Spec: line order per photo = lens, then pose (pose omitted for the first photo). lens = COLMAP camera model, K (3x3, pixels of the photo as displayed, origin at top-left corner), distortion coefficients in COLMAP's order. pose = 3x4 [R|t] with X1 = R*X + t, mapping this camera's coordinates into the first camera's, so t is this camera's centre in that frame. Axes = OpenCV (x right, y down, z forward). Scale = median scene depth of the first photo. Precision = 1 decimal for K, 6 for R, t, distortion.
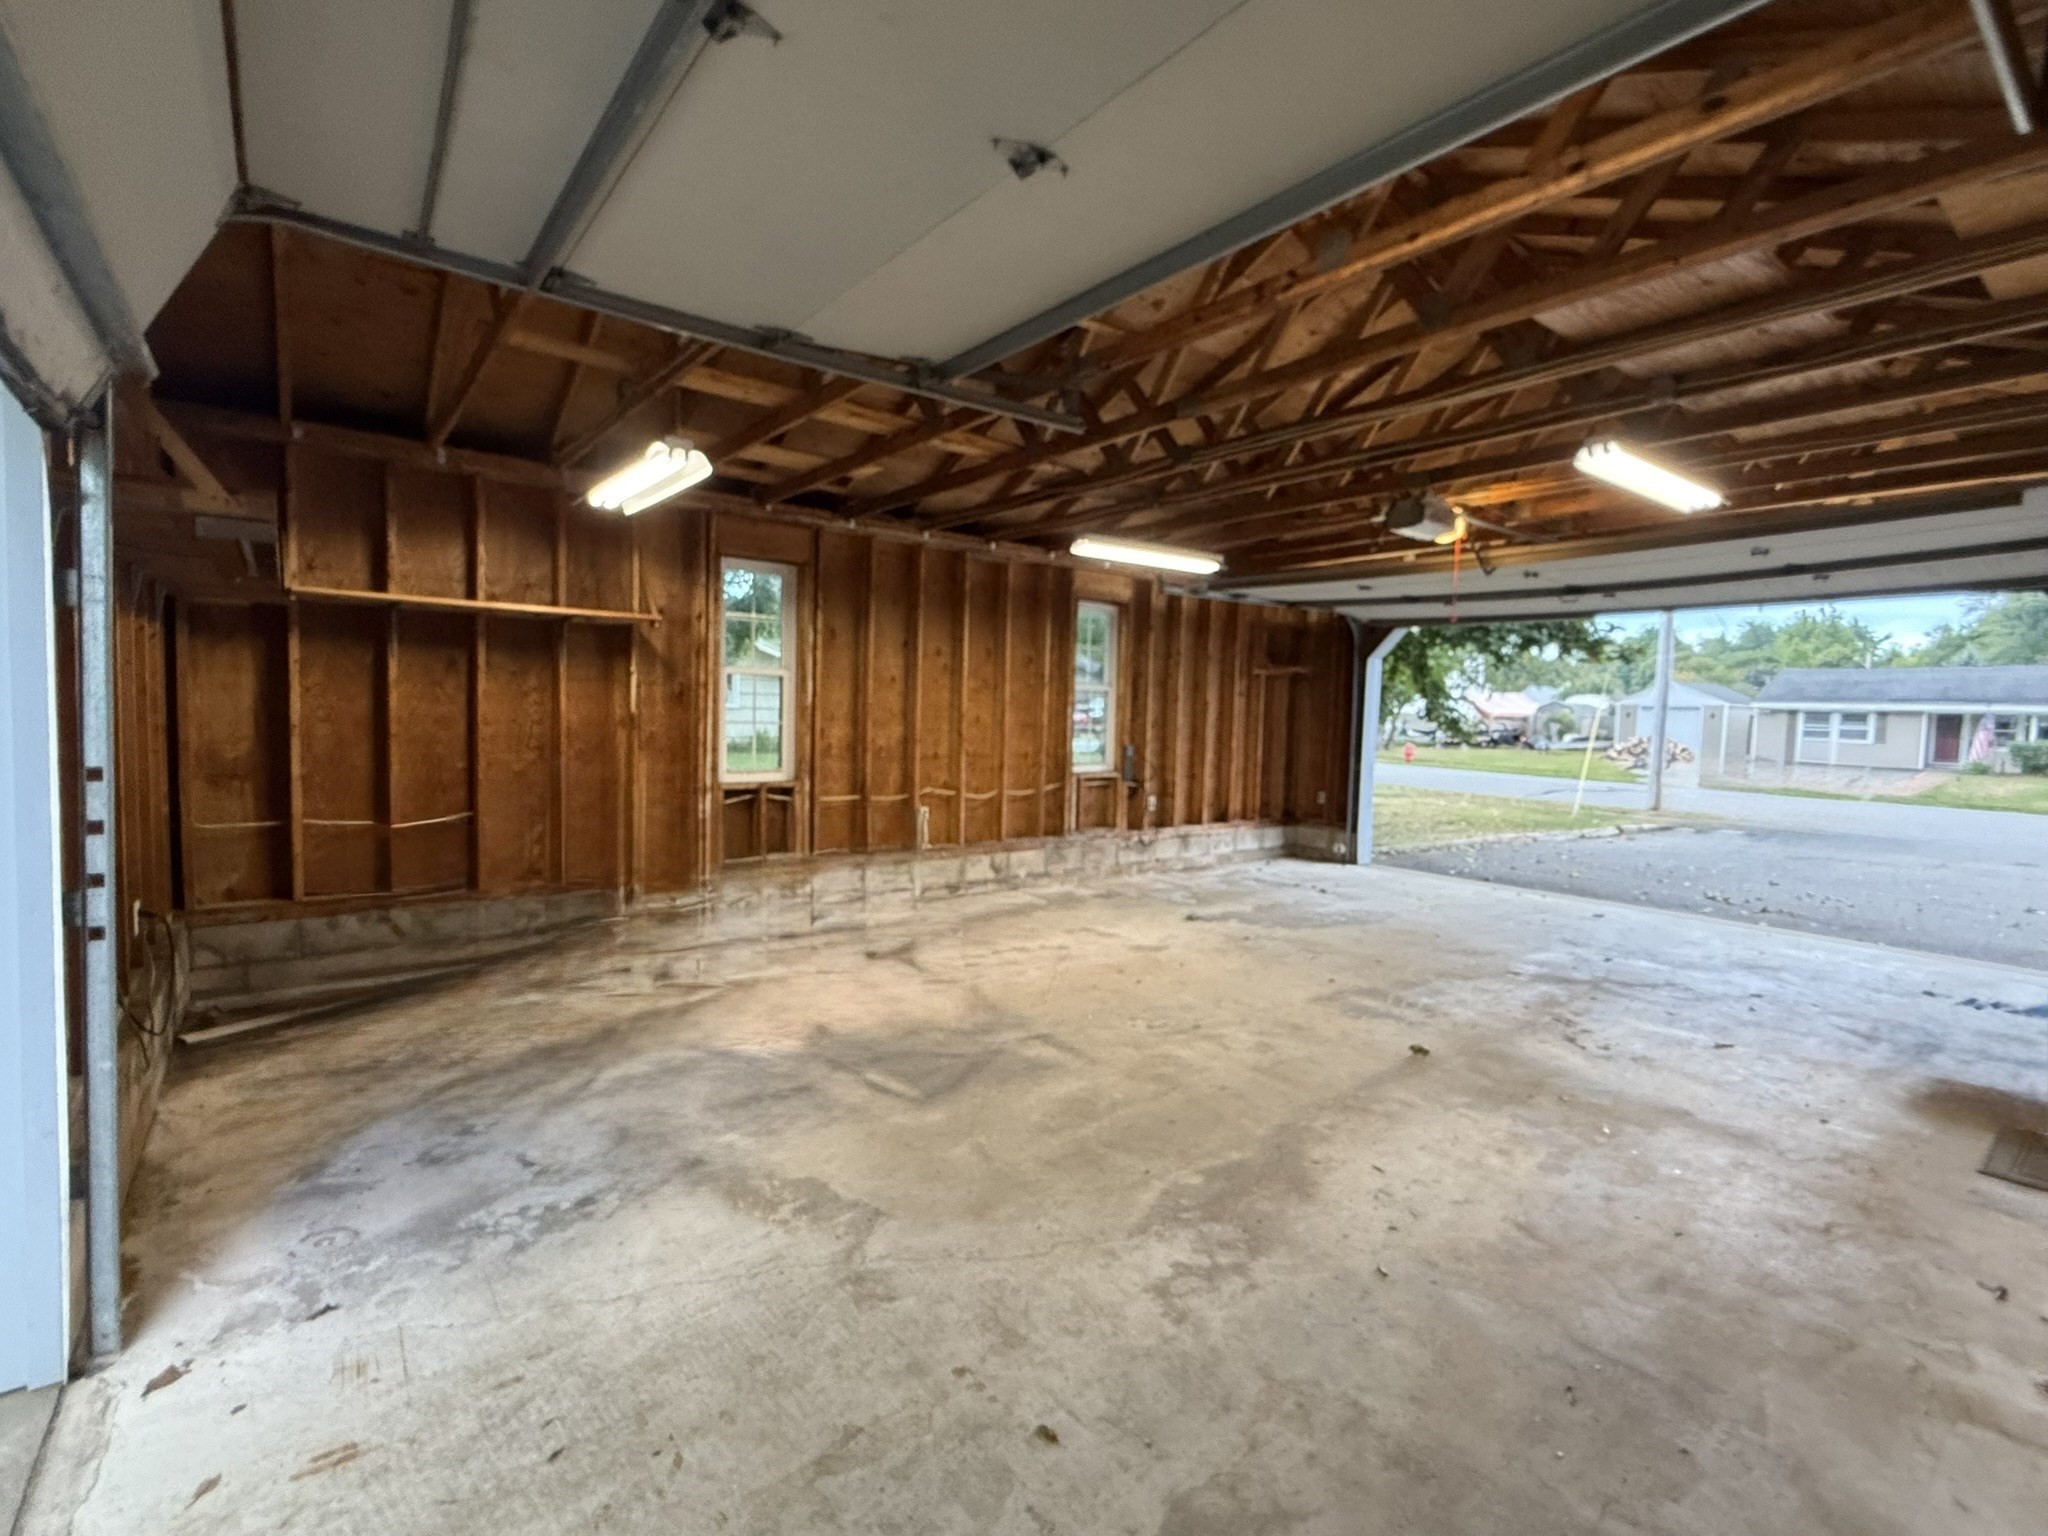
lens RADIAL K [[946.9, 0, 1018.8], [0, 946.9, 761.5], [0, 0, 1]] dist [0.000355, -0.000017]
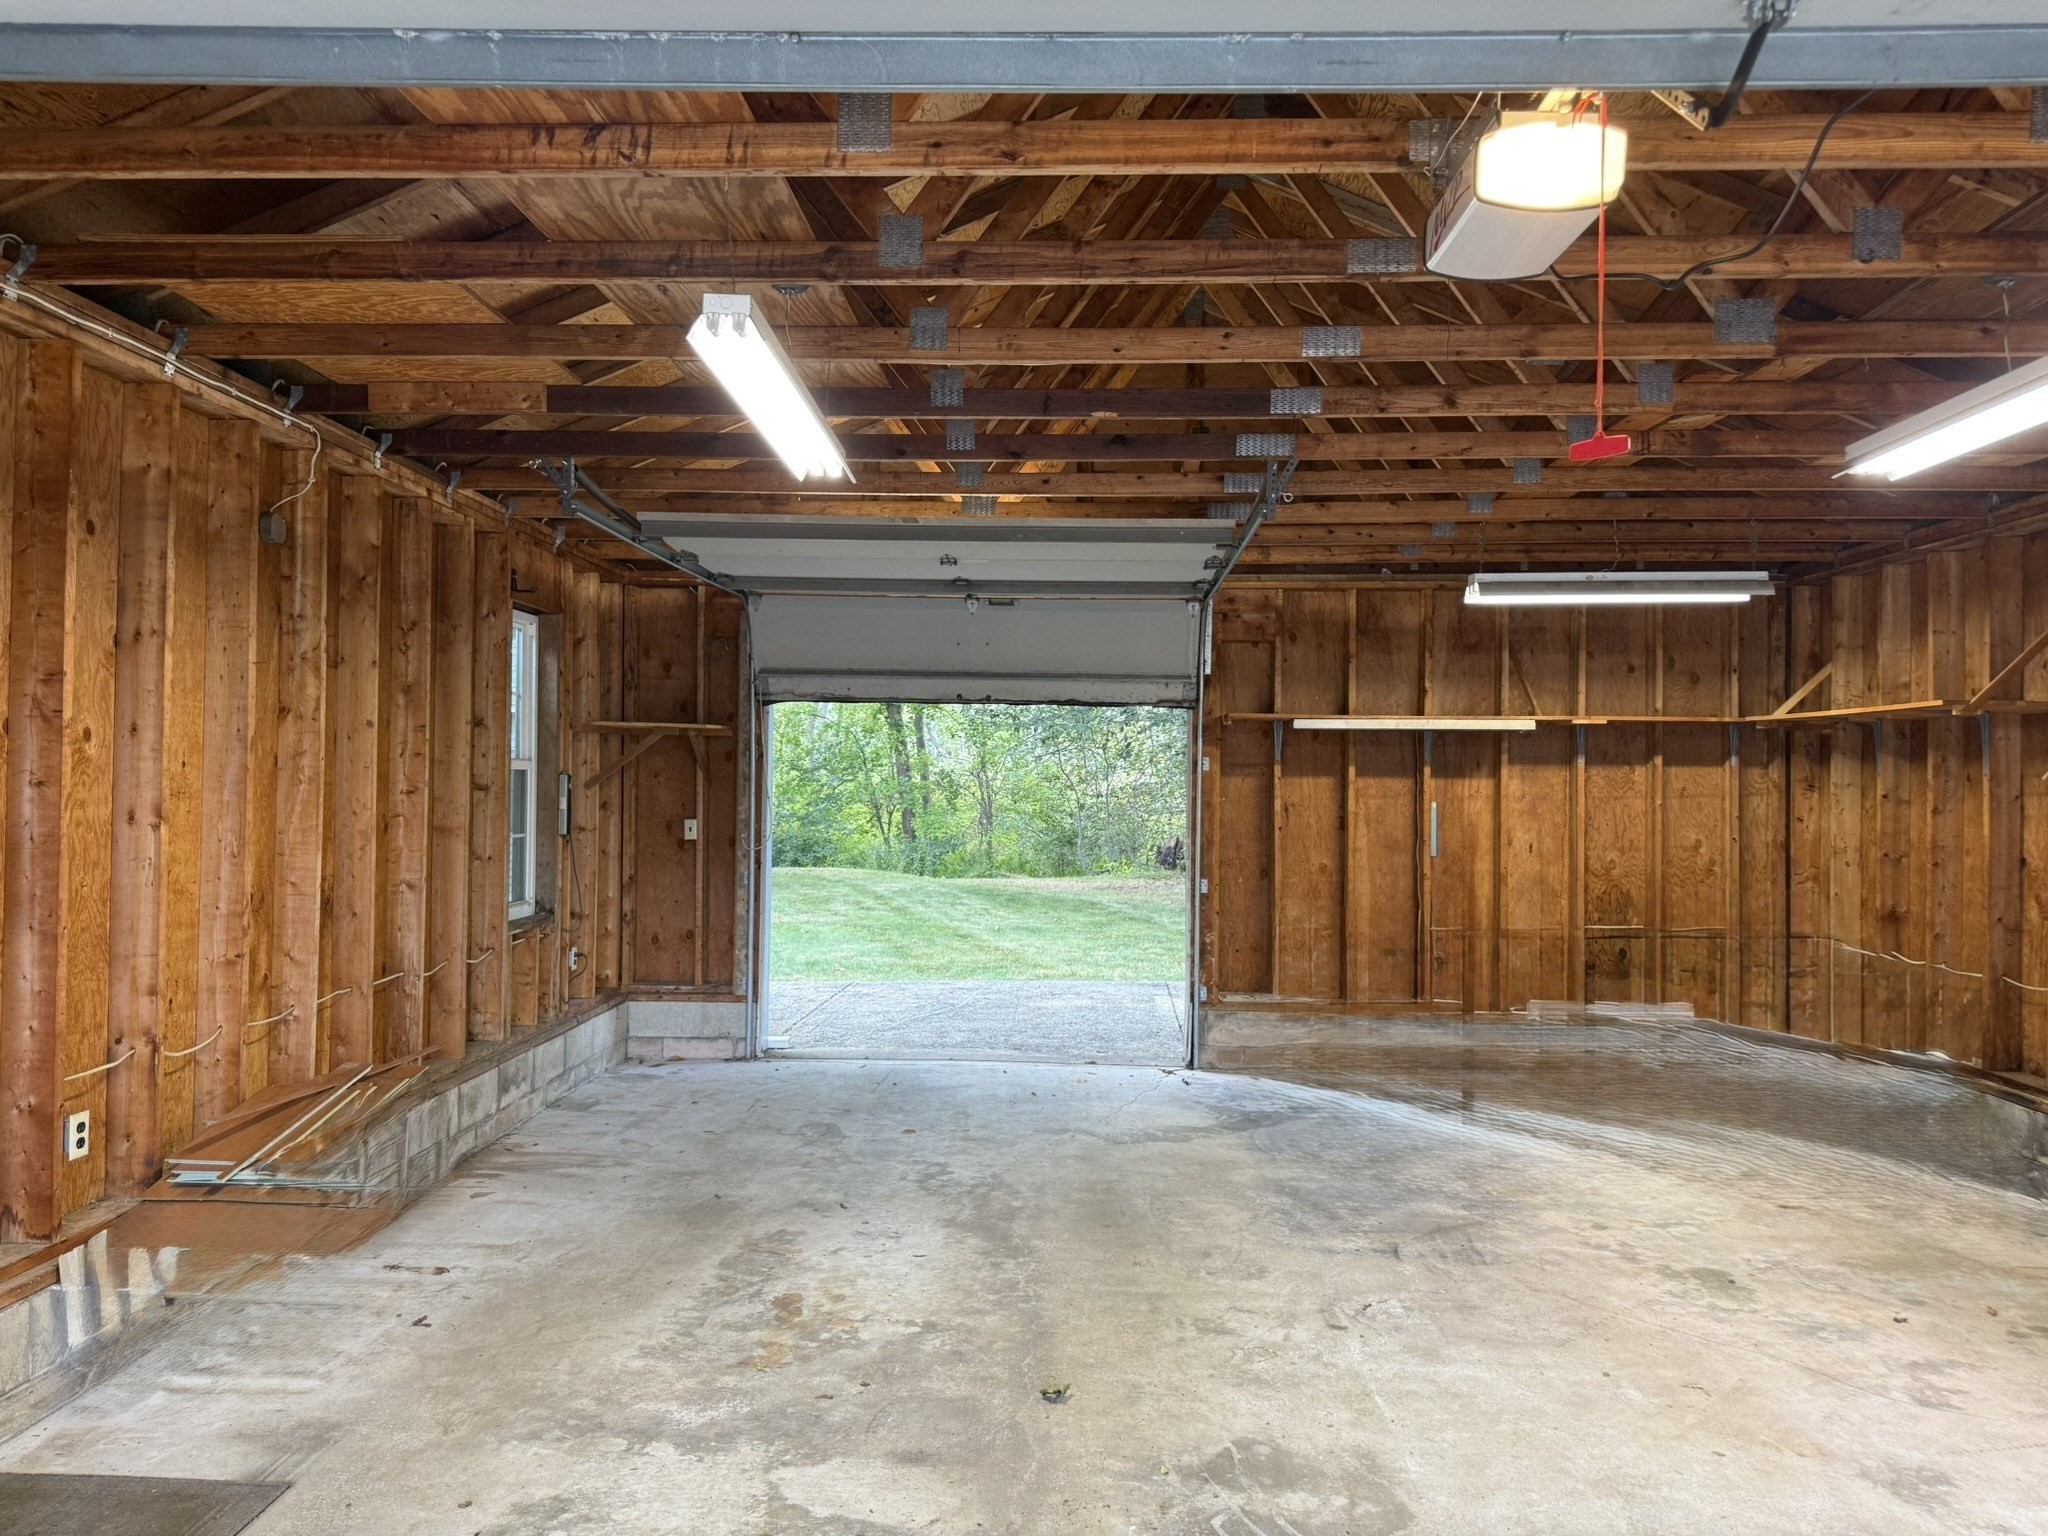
lens RADIAL K [[1426.2, 0, 1023.4], [0, 1426.2, 763.1], [0, 0, 1]] dist [-0.000185, -0.000802]
pose [[-0.644138, -0.037659, -0.763981, 1.456373], [-0.072984, 0.997256, 0.012378, -0.114387], [0.761419, 0.063732, -0.645119, 1.985670]]
